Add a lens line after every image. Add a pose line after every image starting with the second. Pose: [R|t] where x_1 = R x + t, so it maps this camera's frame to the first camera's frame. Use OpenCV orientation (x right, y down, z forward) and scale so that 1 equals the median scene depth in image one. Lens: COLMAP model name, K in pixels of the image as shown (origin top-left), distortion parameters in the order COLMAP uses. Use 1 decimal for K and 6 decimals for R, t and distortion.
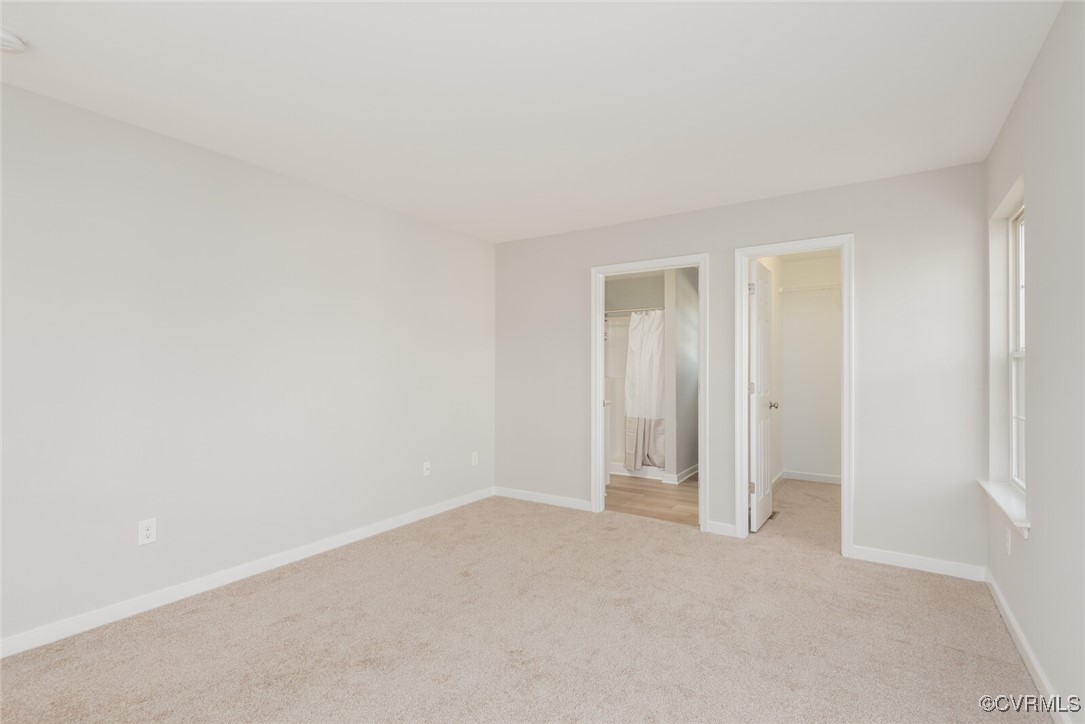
lens RADIAL K [[508.6, 0, 541.9], [0, 508.6, 355.9], [0, 0, 1]] dist [0.032089, -0.017574]
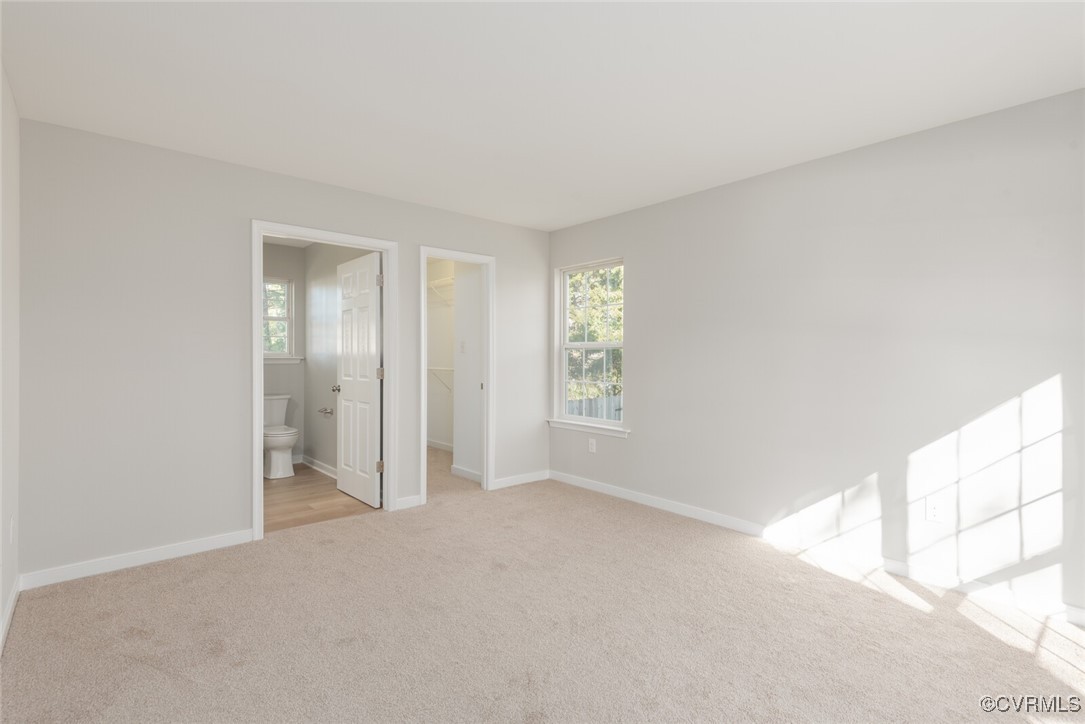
lens RADIAL K [[508.6, 0, 541.9], [0, 508.6, 355.9], [0, 0, 1]] dist [0.032089, -0.017574]
pose [[0.284073, 0.000671, 0.958802, -0.603723], [-0.017252, 0.999841, 0.004411, 0.019224], [-0.958647, -0.017794, 0.284040, 0.432372]]
